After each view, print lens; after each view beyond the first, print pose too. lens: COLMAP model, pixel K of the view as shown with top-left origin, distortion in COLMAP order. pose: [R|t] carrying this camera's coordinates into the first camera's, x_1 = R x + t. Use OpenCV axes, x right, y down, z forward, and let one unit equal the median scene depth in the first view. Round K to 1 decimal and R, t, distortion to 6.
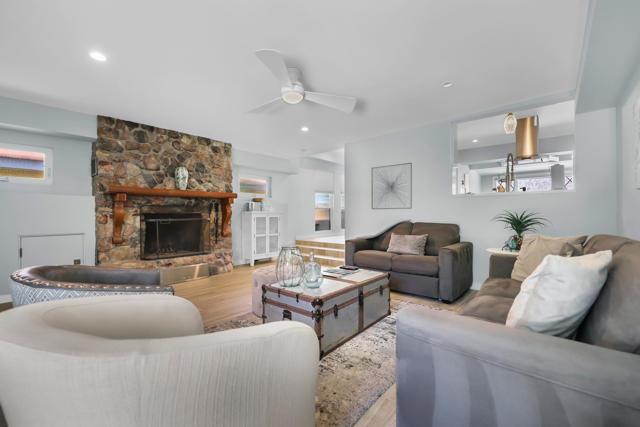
lens RADIAL K [[283.0, 0, 320.2], [0, 283.0, 213.3], [0, 0, 1]] dist [0.001985, -0.000816]
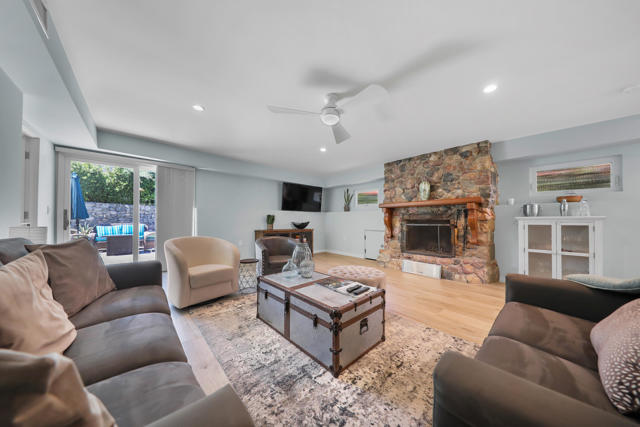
lens RADIAL K [[218.0, 0, 324.7], [0, 218.0, 215.3], [0, 0, 1]] dist [0.001905, -0.000020]
pose [[-0.164090, -0.023027, -0.986177, 0.495573], [0.002376, 0.999715, -0.023739, 0.002877], [0.986442, -0.006238, -0.163989, 0.704462]]
